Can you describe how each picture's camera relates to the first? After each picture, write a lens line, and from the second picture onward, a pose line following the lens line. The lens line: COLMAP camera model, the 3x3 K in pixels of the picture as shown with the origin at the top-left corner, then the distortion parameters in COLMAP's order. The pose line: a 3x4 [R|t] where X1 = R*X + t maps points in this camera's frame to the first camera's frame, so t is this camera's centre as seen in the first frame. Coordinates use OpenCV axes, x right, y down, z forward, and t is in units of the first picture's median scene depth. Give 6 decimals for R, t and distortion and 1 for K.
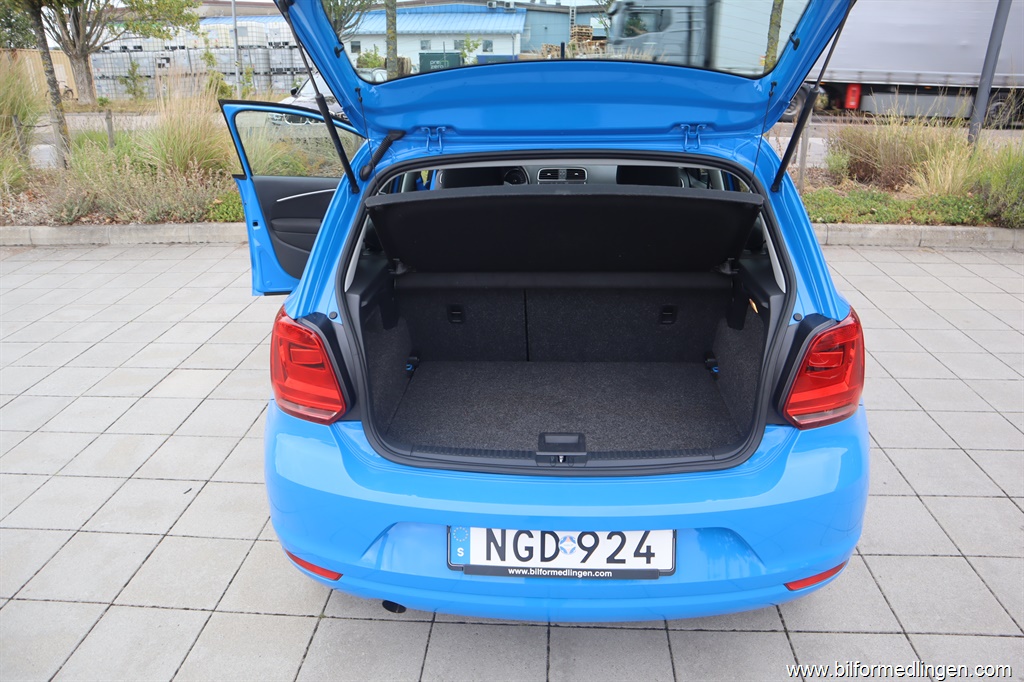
lens RADIAL K [[710.7, 0, 530.2], [0, 710.7, 342.1], [0, 0, 1]] dist [-0.110531, 0.043601]
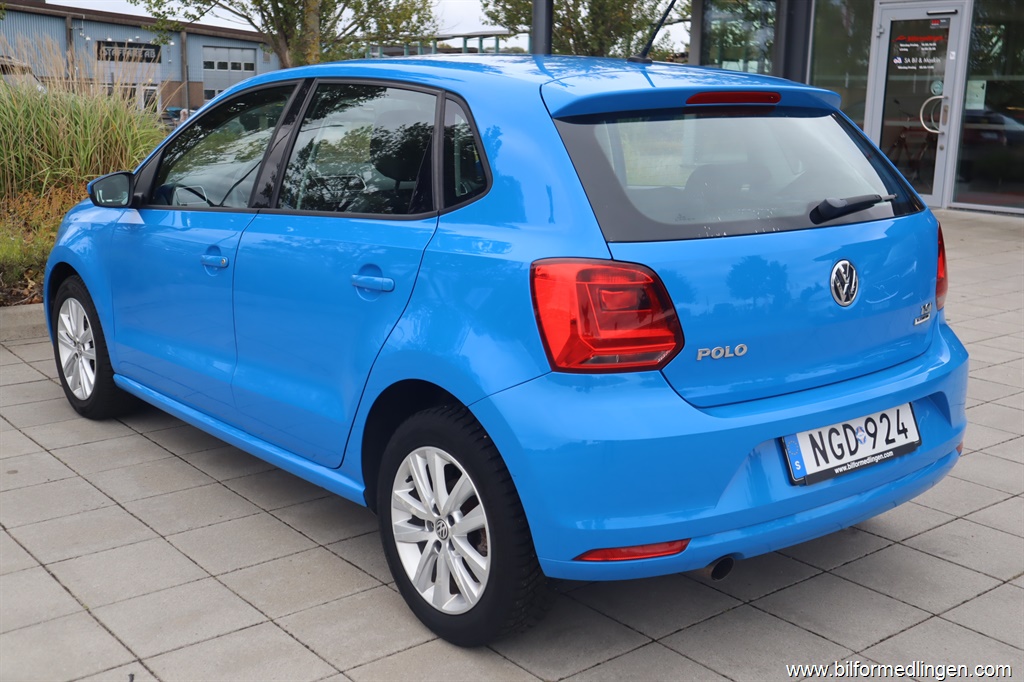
lens RADIAL K [[1190.3, 0, 512.0], [0, 1190.3, 341.0], [0, 0, 1]] dist [-0.000779, 0.027224]
pose [[0.739178, -0.123511, 0.662088, -1.502361], [0.240199, 0.966743, -0.087822, 0.178833], [-0.629222, 0.223949, 0.744262, -0.045921]]
